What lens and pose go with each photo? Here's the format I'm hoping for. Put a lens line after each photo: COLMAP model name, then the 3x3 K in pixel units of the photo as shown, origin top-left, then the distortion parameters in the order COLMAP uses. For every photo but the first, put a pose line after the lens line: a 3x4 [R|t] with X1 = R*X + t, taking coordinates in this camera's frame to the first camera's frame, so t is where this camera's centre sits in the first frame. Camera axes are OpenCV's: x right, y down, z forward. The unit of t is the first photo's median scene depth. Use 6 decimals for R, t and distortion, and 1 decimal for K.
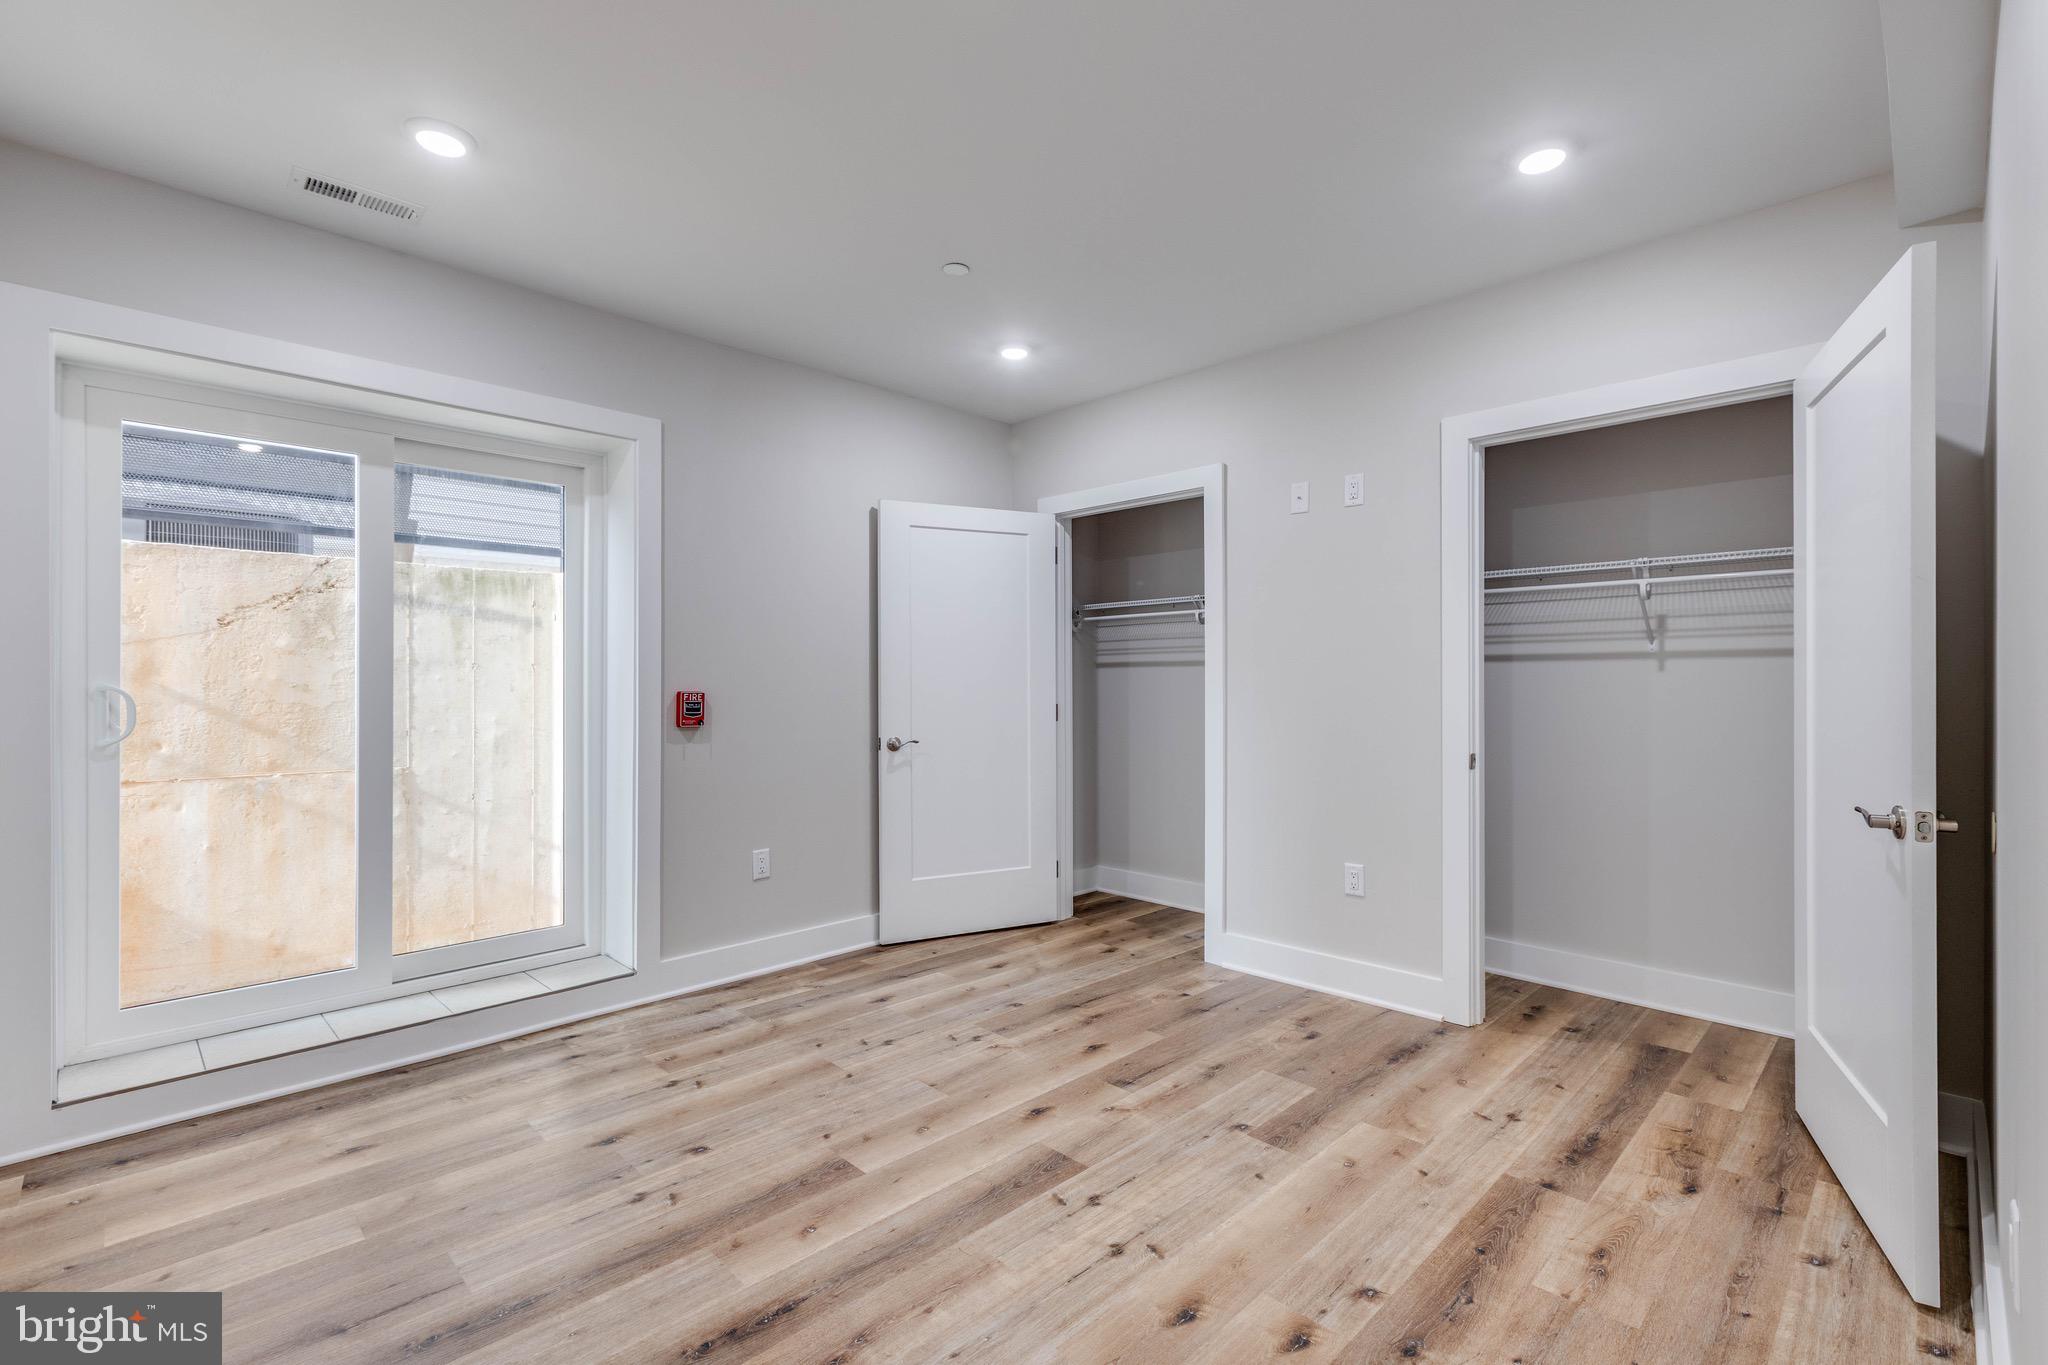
lens RADIAL K [[914.5, 0, 1029.4], [0, 914.5, 688.9], [0, 0, 1]] dist [-0.000593, -0.000348]
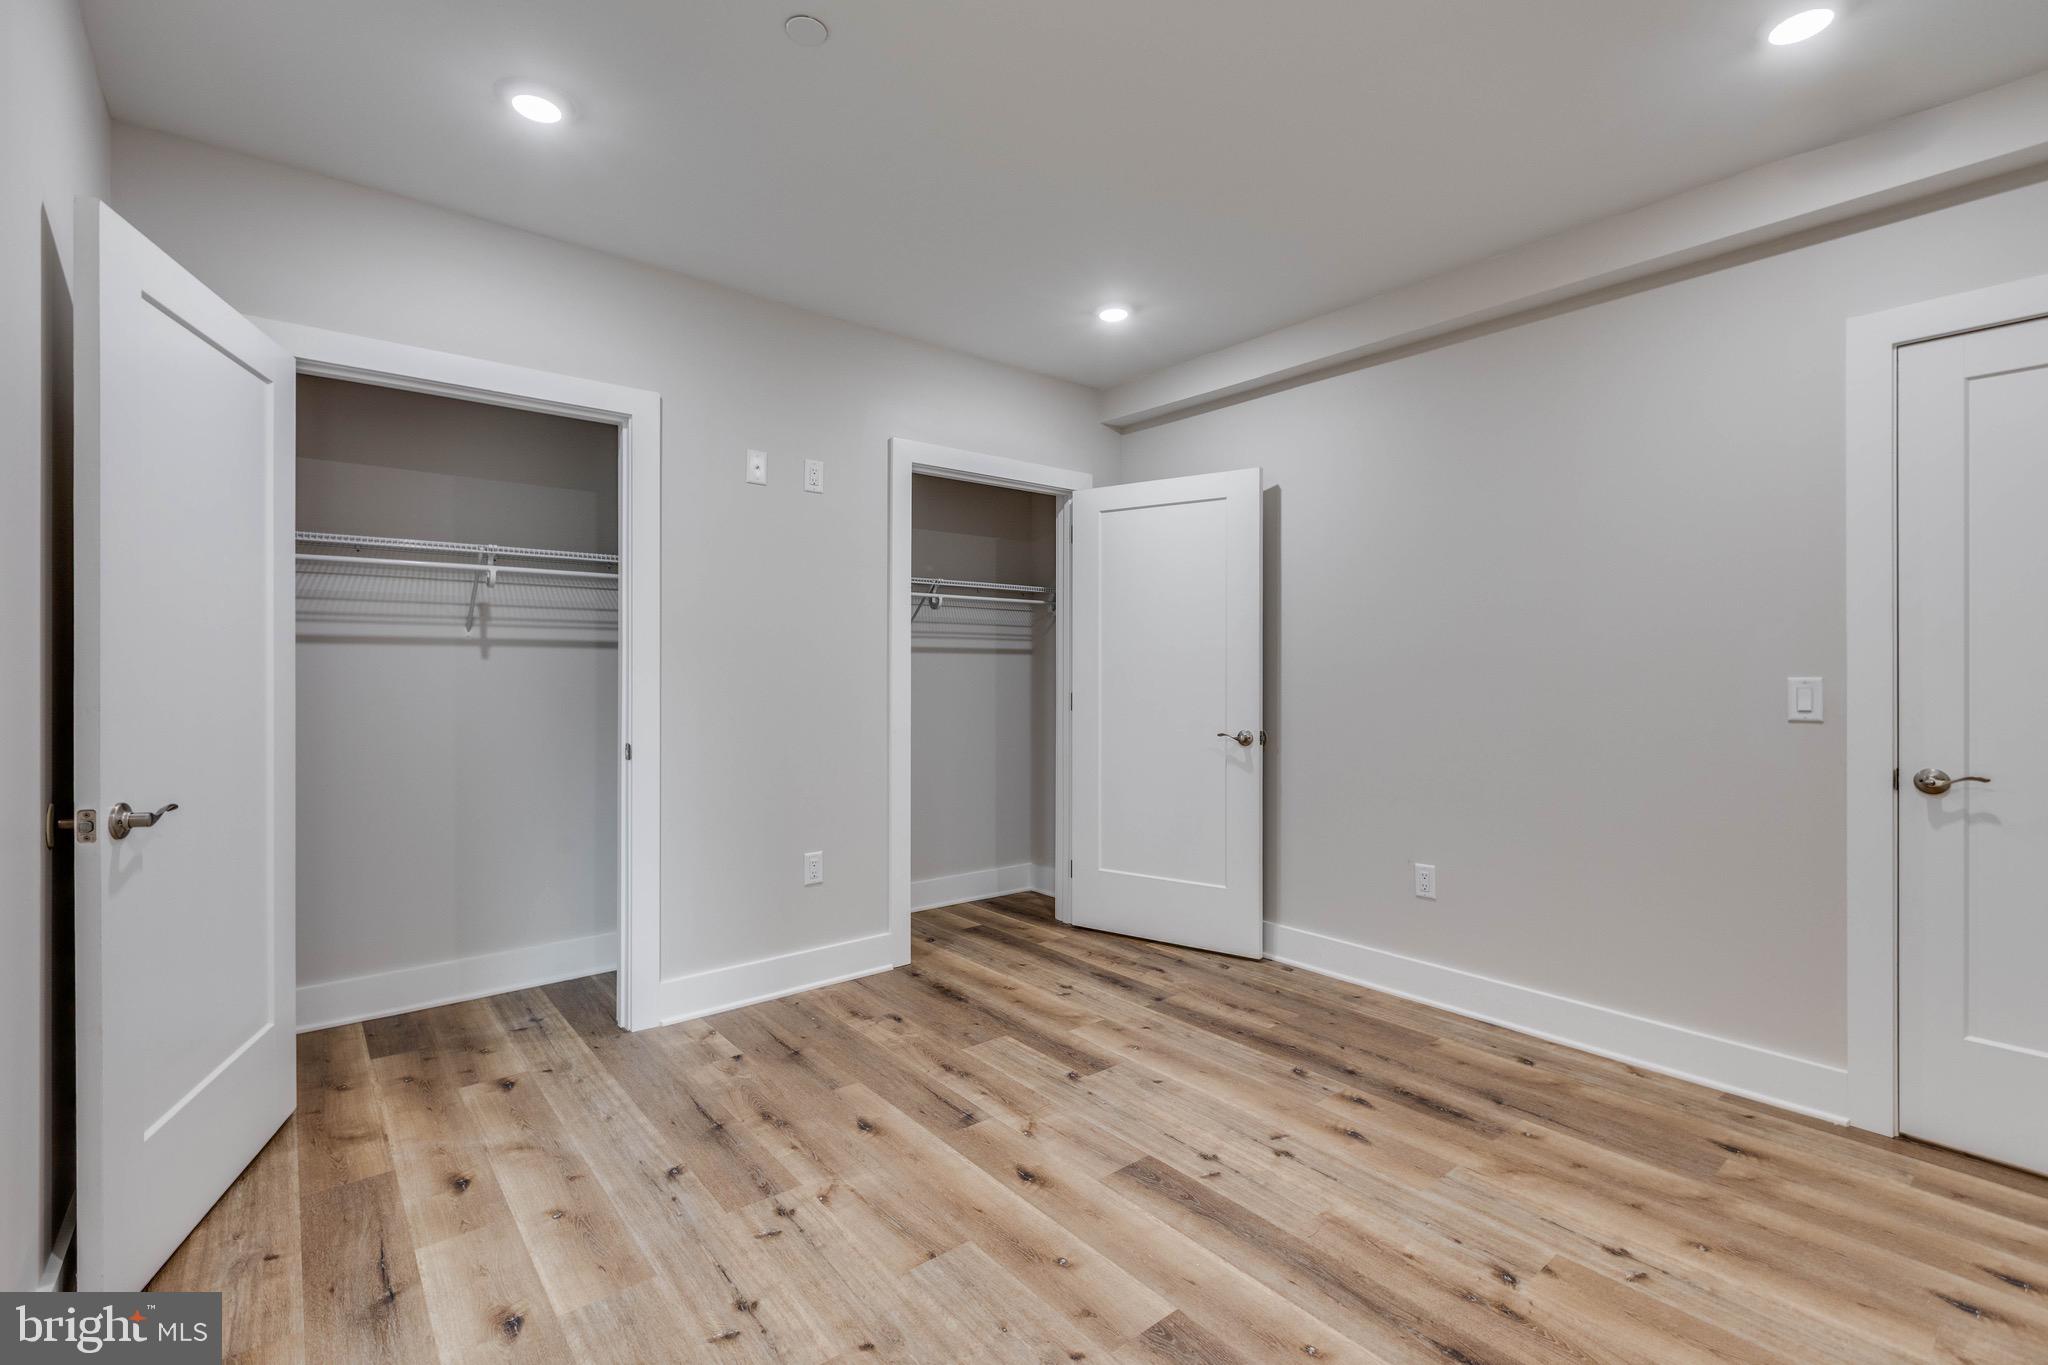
lens RADIAL K [[907.4, 0, 1023.8], [0, 907.4, 672.1], [0, 0, 1]] dist [0.002199, -0.000746]
pose [[0.088268, 0.000854, 0.996096, -0.713400], [0.000100, 1.000000, -0.000866, -0.005997], [-0.996097, 0.000176, 0.088268, 0.793381]]
